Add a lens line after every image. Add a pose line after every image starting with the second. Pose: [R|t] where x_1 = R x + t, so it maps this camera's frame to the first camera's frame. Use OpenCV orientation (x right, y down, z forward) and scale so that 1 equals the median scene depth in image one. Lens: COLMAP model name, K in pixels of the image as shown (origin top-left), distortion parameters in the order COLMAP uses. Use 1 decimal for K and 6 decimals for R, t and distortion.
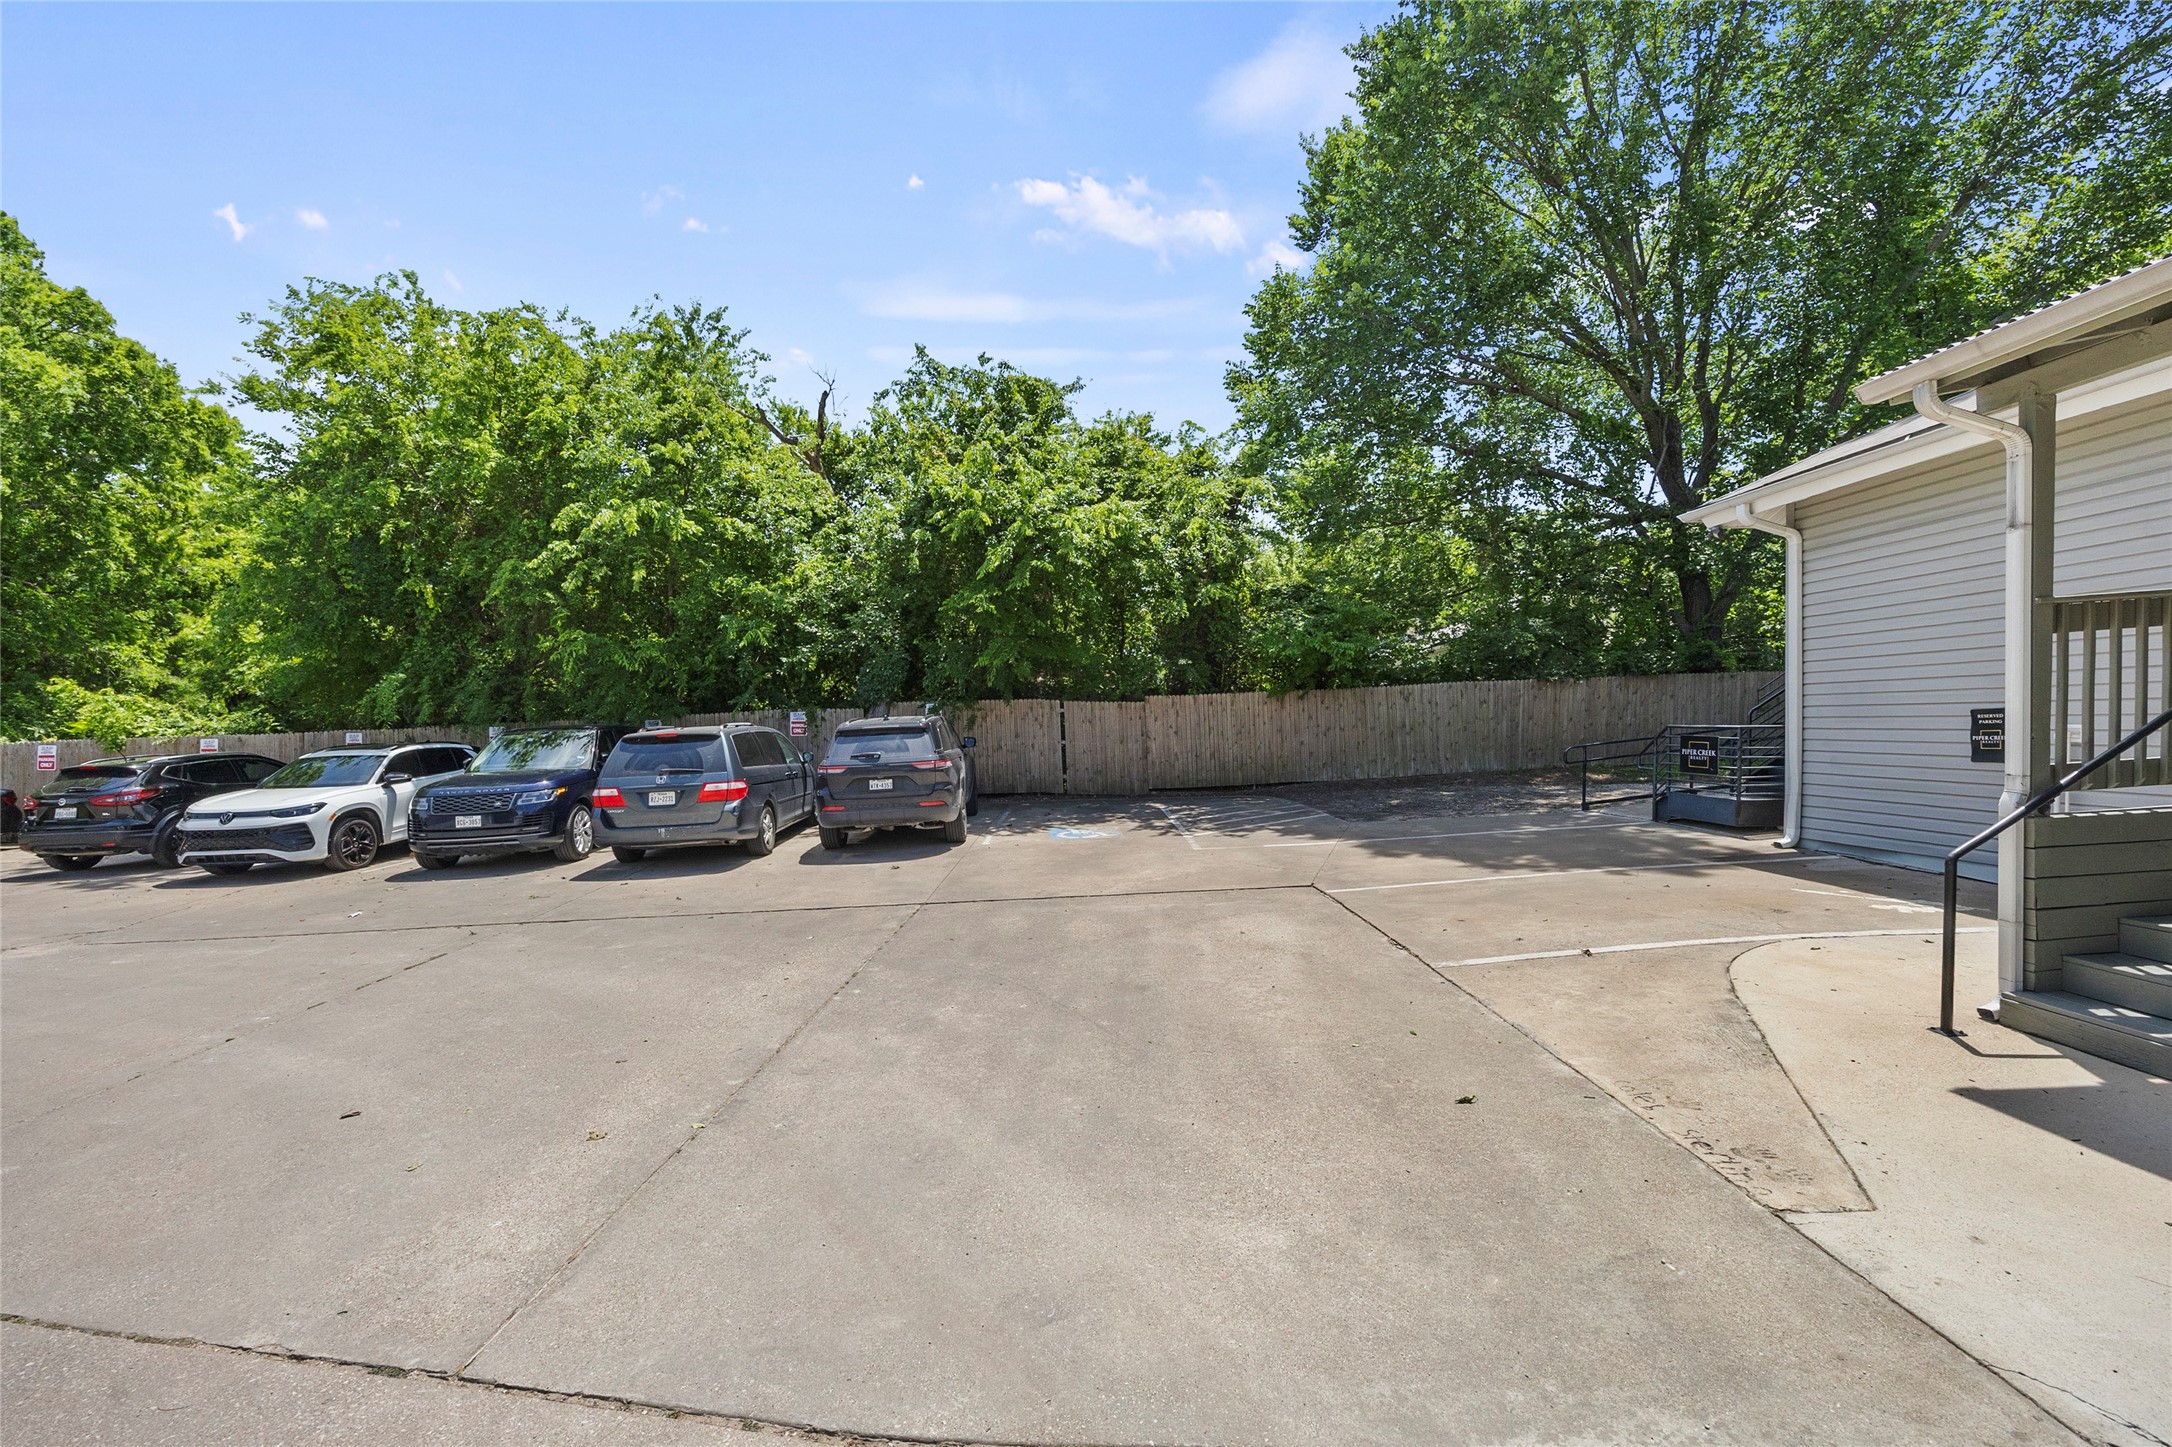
lens RADIAL K [[871.2, 0, 1085.3], [0, 871.2, 724.9], [0, 0, 1]] dist [-0.005726, 0.000253]
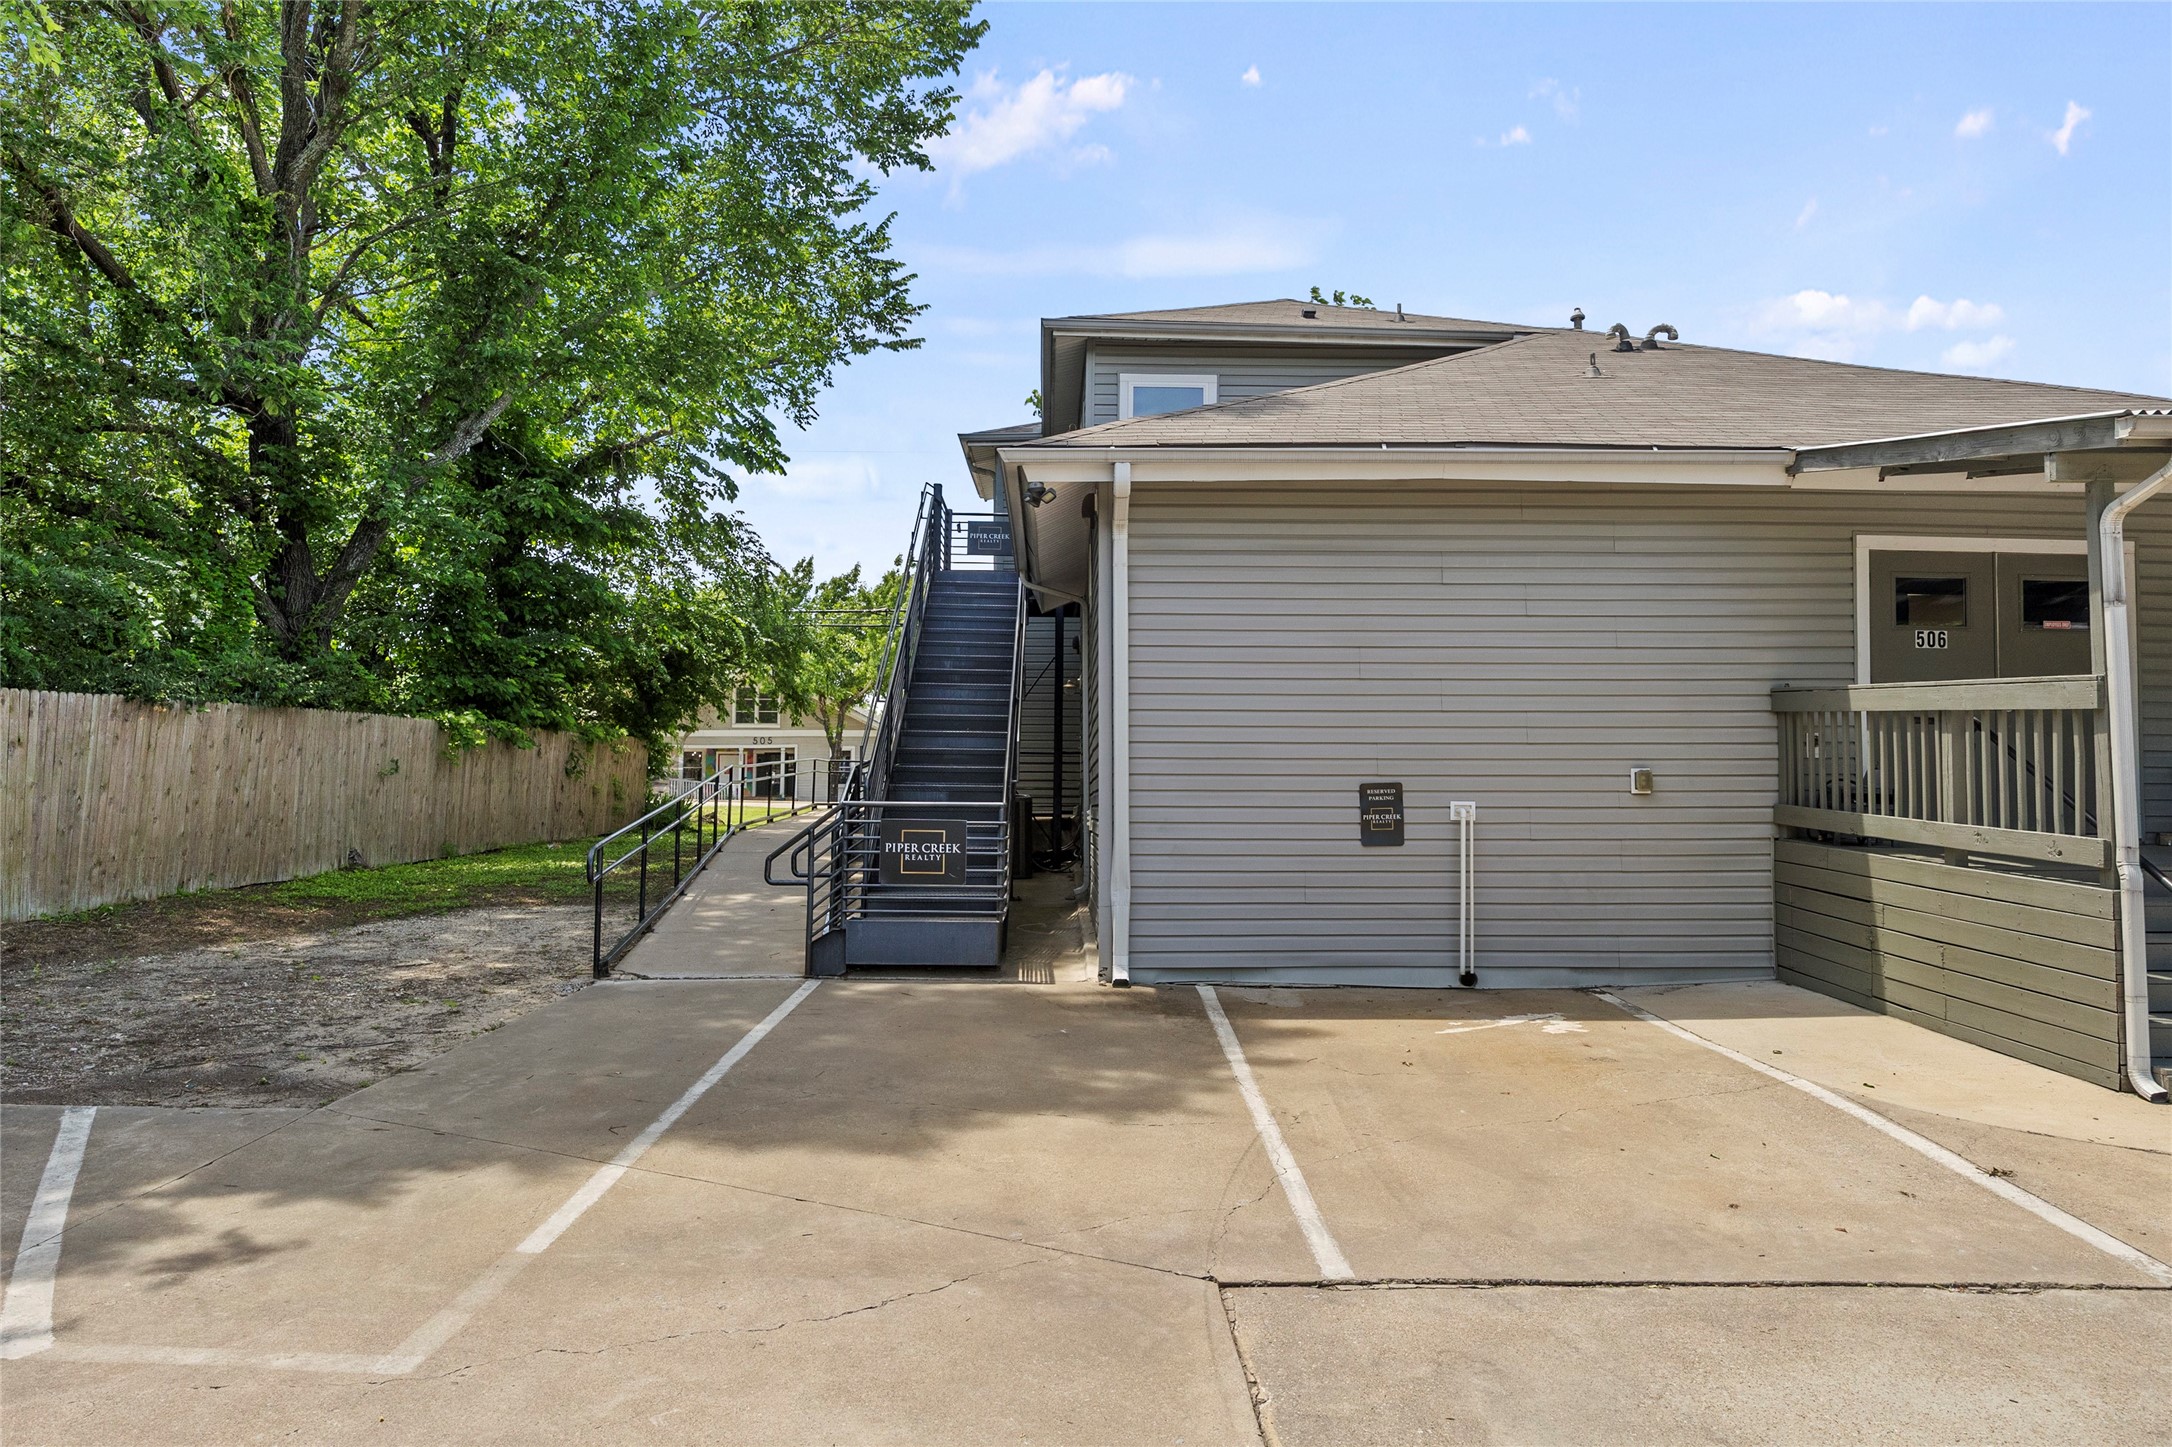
lens RADIAL K [[1350.4, 0, 1086.1], [0, 1350.4, 726.1], [0, 0, 1]] dist [-0.005345, -0.001135]
pose [[0.035479, 0.061601, 0.997470, -0.257383], [-0.000609, 0.998100, -0.061619, 0.006290], [-0.999370, 0.001578, 0.035449, 1.027602]]
